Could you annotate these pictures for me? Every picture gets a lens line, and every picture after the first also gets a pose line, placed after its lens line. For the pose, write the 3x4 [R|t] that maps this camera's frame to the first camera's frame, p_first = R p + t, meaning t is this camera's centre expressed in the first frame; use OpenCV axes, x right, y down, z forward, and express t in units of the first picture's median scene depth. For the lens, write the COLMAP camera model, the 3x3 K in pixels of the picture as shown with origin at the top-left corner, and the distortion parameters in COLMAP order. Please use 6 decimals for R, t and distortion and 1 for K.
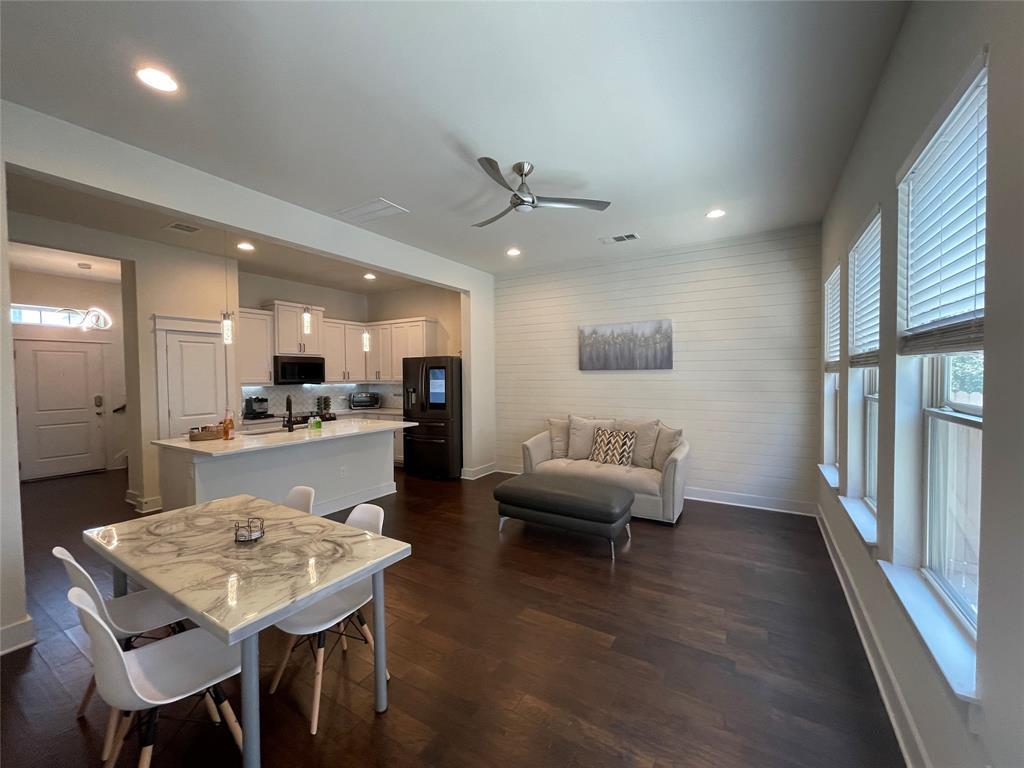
lens RADIAL K [[411.7, 0, 510.7], [0, 411.7, 382.0], [0, 0, 1]] dist [0.003869, -0.001299]
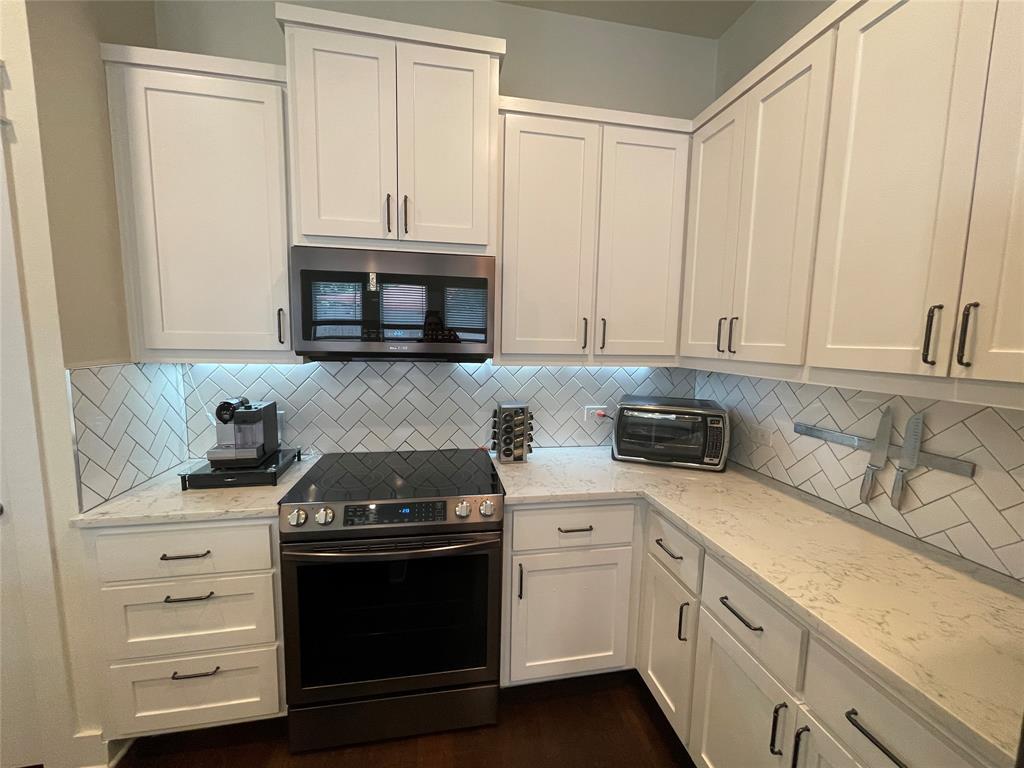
lens RADIAL K [[411.7, 0, 512.4], [0, 411.7, 386.4], [0, 0, 1]] dist [0.003869, -0.001299]
pose [[0.669568, 0.100125, -0.735971, -0.251769], [-0.043411, 0.994454, 0.095796, -0.005474], [0.741481, -0.032193, 0.670201, 0.827168]]
